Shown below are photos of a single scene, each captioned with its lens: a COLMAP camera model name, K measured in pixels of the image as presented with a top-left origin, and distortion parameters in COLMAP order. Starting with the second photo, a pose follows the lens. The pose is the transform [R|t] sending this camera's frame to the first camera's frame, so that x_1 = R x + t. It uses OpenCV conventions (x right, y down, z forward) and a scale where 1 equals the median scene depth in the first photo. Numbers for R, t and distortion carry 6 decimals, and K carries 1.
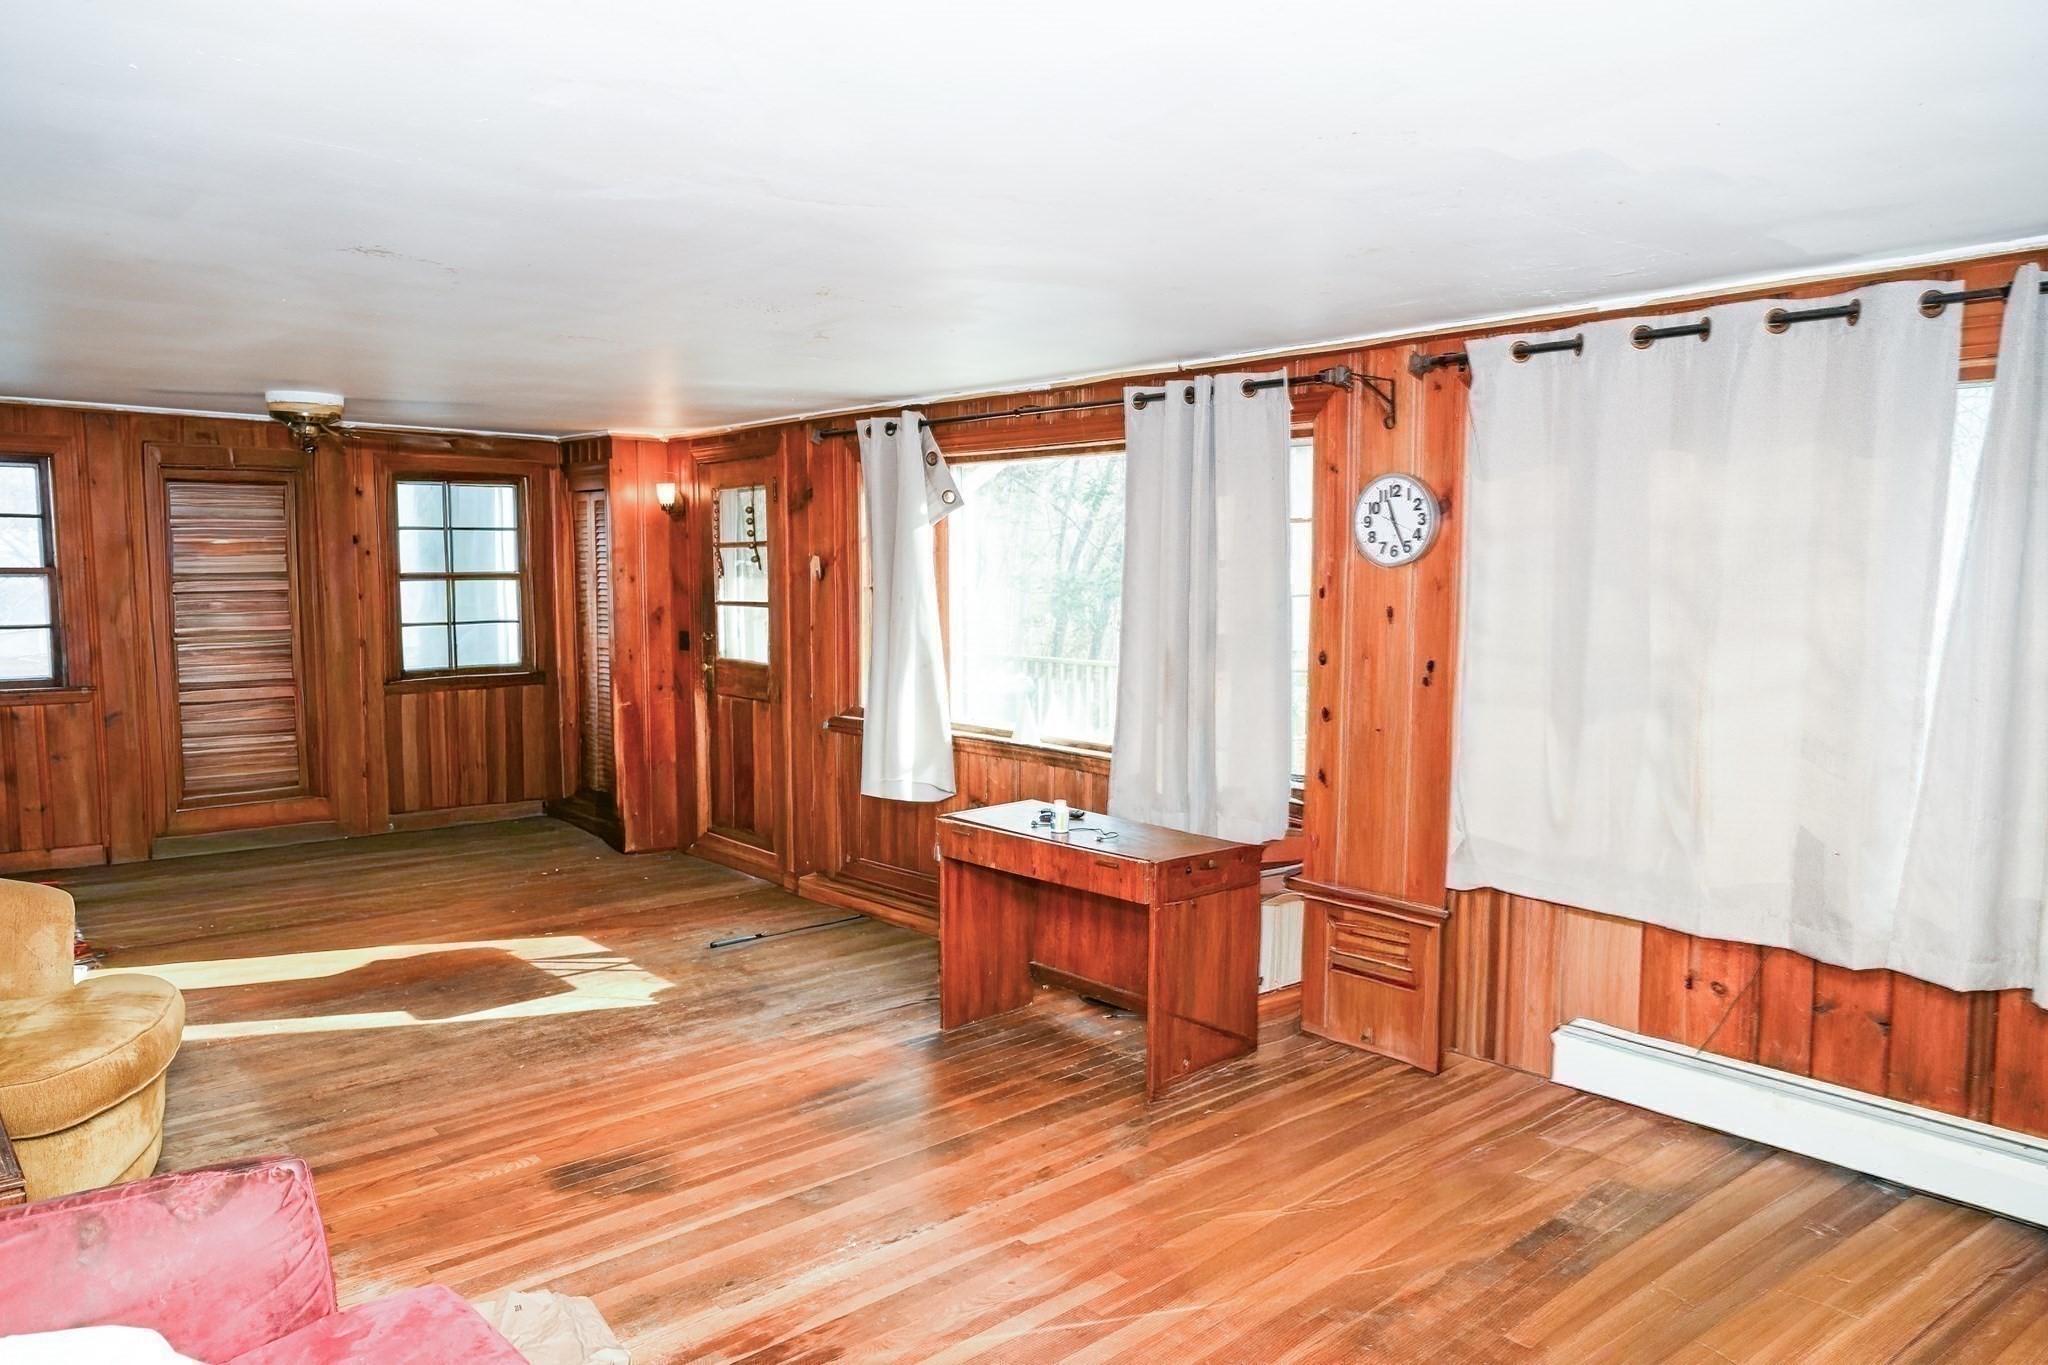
lens RADIAL K [[1366.3, 0, 1018.0], [0, 1366.3, 682.1], [0, 0, 1]] dist [0.008648, 0.000149]
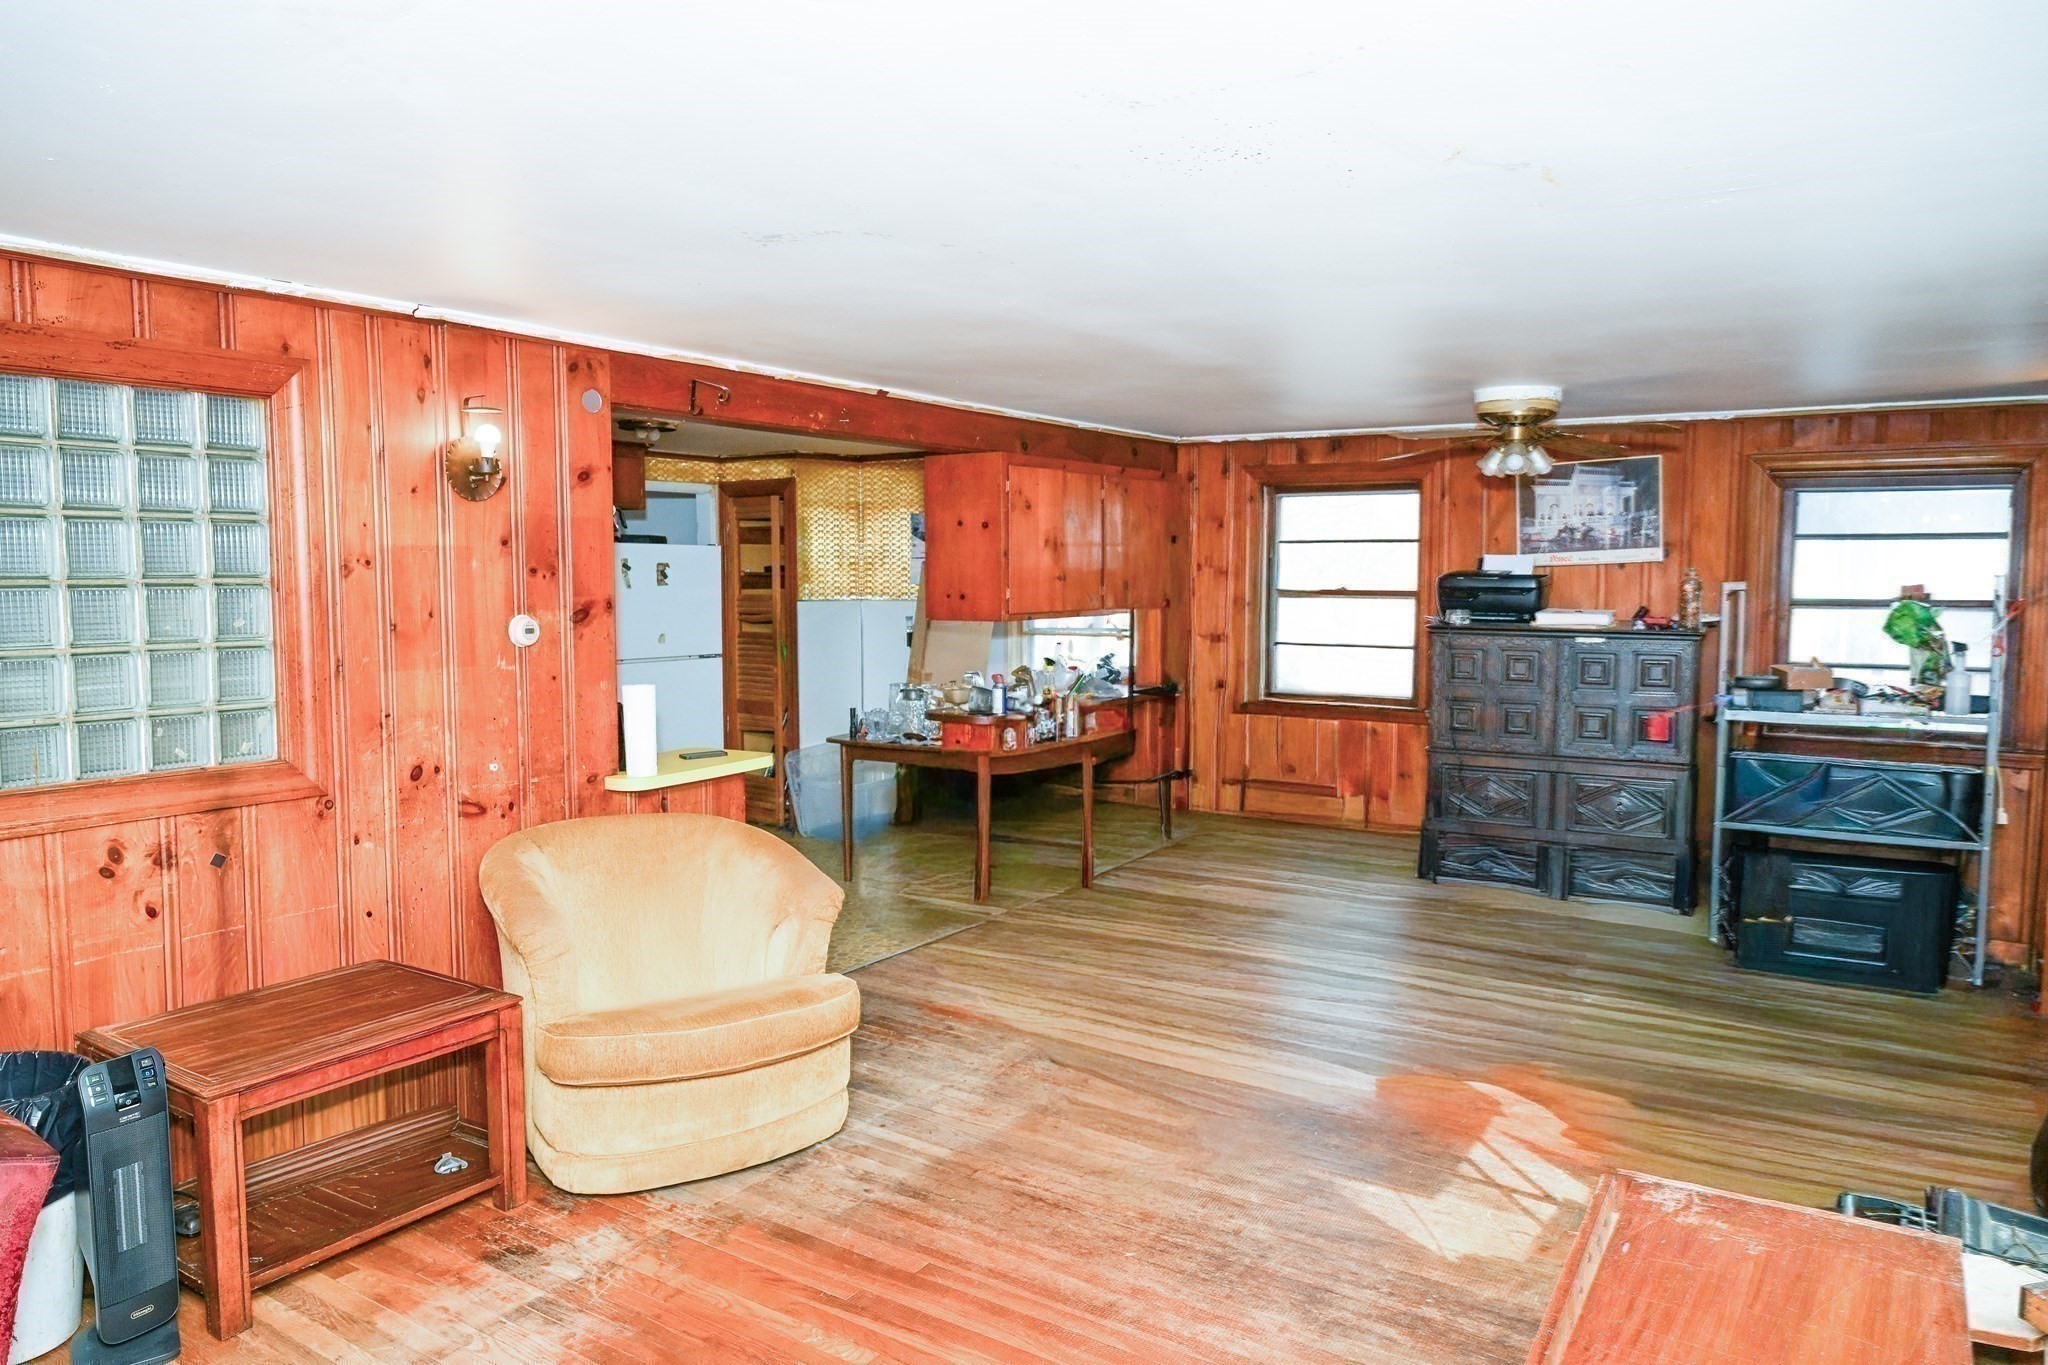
lens RADIAL K [[1366.3, 0, 1017.8], [0, 1366.3, 675.3], [0, 0, 1]] dist [0.008648, 0.000149]
pose [[0.257566, 0.071278, -0.963628, 0.329867], [-0.085541, 0.995042, 0.050738, -0.073572], [0.962467, 0.069361, 0.262386, 0.702814]]
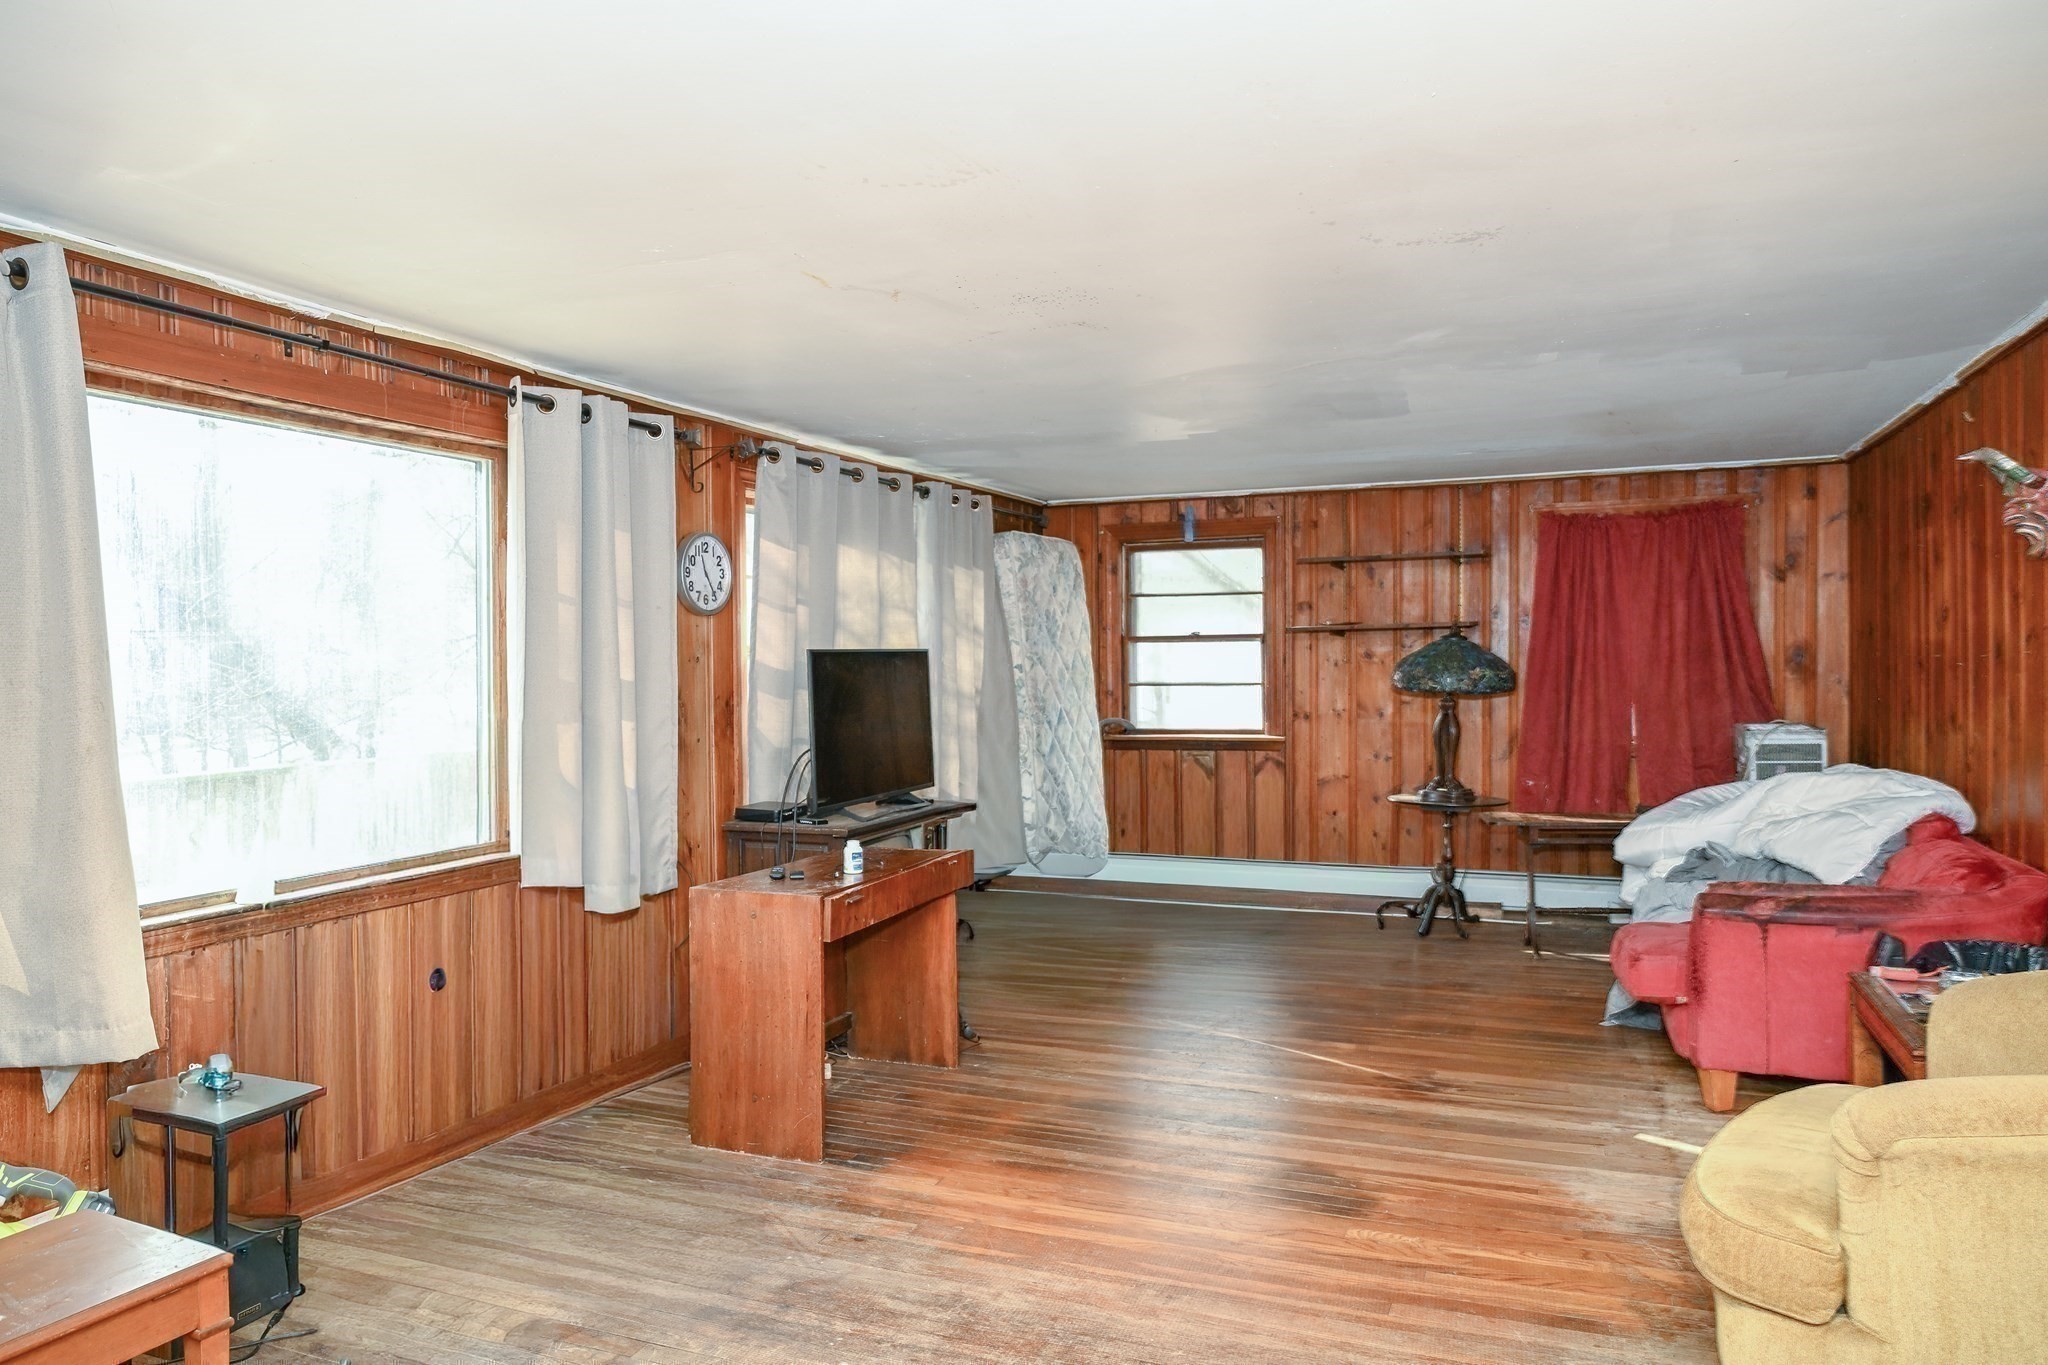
lens RADIAL K [[1366.3, 0, 1016.1], [0, 1366.3, 684.7], [0, 0, 1]] dist [0.008648, 0.000149]
pose [[-0.440143, -0.016149, 0.897783, -0.879850], [0.088392, 0.994203, 0.061218, -0.072562], [-0.893567, 0.106301, -0.436164, 1.287213]]
